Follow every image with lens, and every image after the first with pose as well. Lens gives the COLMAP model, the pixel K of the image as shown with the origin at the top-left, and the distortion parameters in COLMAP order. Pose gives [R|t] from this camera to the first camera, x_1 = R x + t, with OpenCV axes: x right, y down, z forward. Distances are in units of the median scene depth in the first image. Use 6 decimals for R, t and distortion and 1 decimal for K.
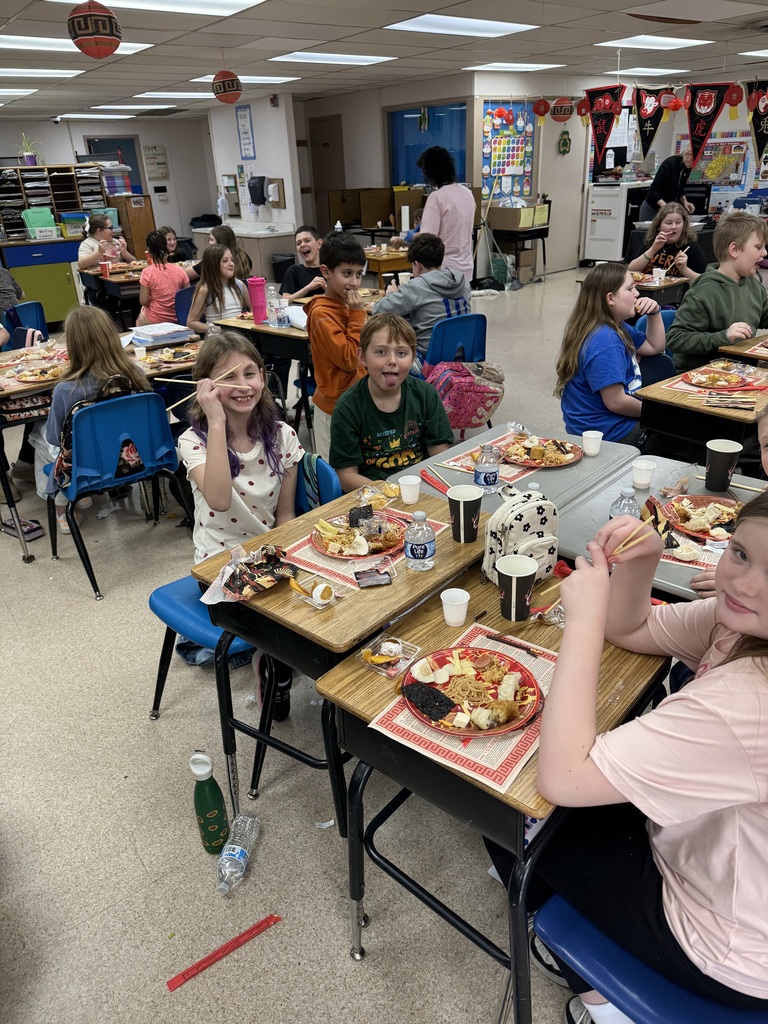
lens RADIAL K [[730.6, 0, 381.6], [0, 730.6, 515.3], [0, 0, 1]] dist [0.007364, -0.007759]
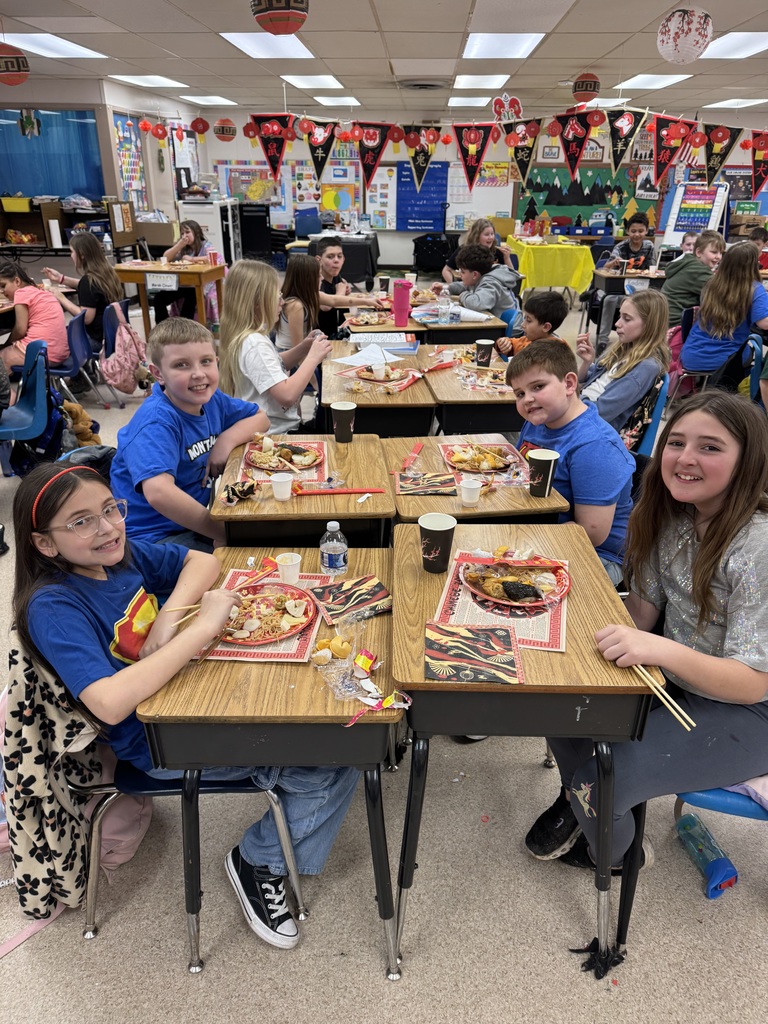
lens RADIAL K [[730.6, 0, 381.6], [0, 730.6, 515.3], [0, 0, 1]] dist [0.007364, -0.007759]
pose [[0.640533, -0.279051, 0.715435, -0.420796], [0.299757, 0.948588, 0.101617, -0.053188], [-0.707010, 0.149368, 0.691250, 0.155356]]
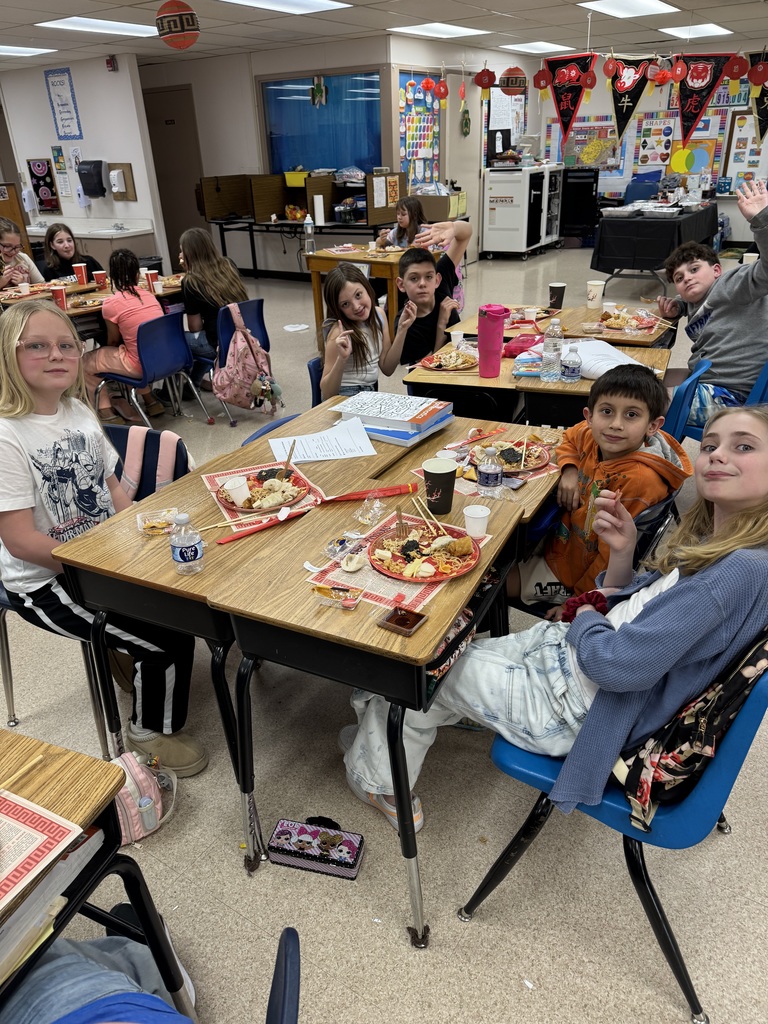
lens RADIAL K [[730.6, 0, 381.6], [0, 730.6, 515.3], [0, 0, 1]] dist [0.007364, -0.007759]
pose [[0.937923, -0.150324, 0.312576, -0.203400], [0.147317, 0.988527, 0.033358, -0.076257], [-0.314005, 0.014761, 0.949307, 0.183473]]
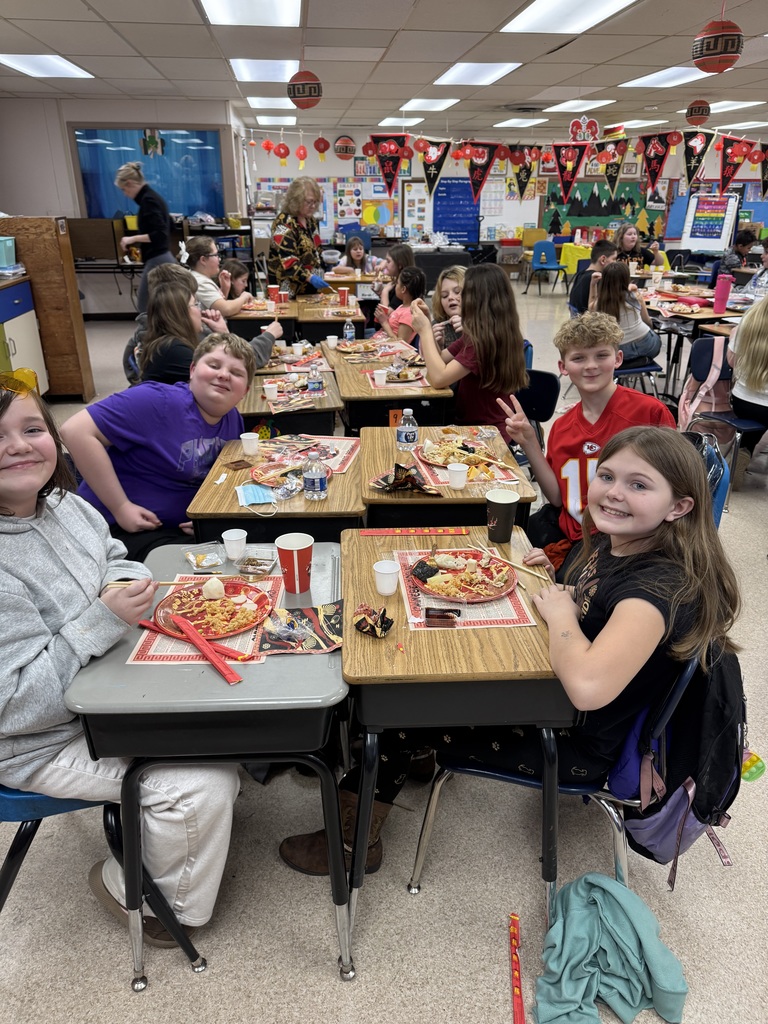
lens RADIAL K [[730.6, 0, 381.6], [0, 730.6, 515.3], [0, 0, 1]] dist [0.007364, -0.007759]
pose [[0.502575, -0.309795, 0.807122, -0.646865], [0.355746, 0.924995, 0.133523, -0.134832], [-0.787949, 0.220026, 0.575087, 0.353220]]
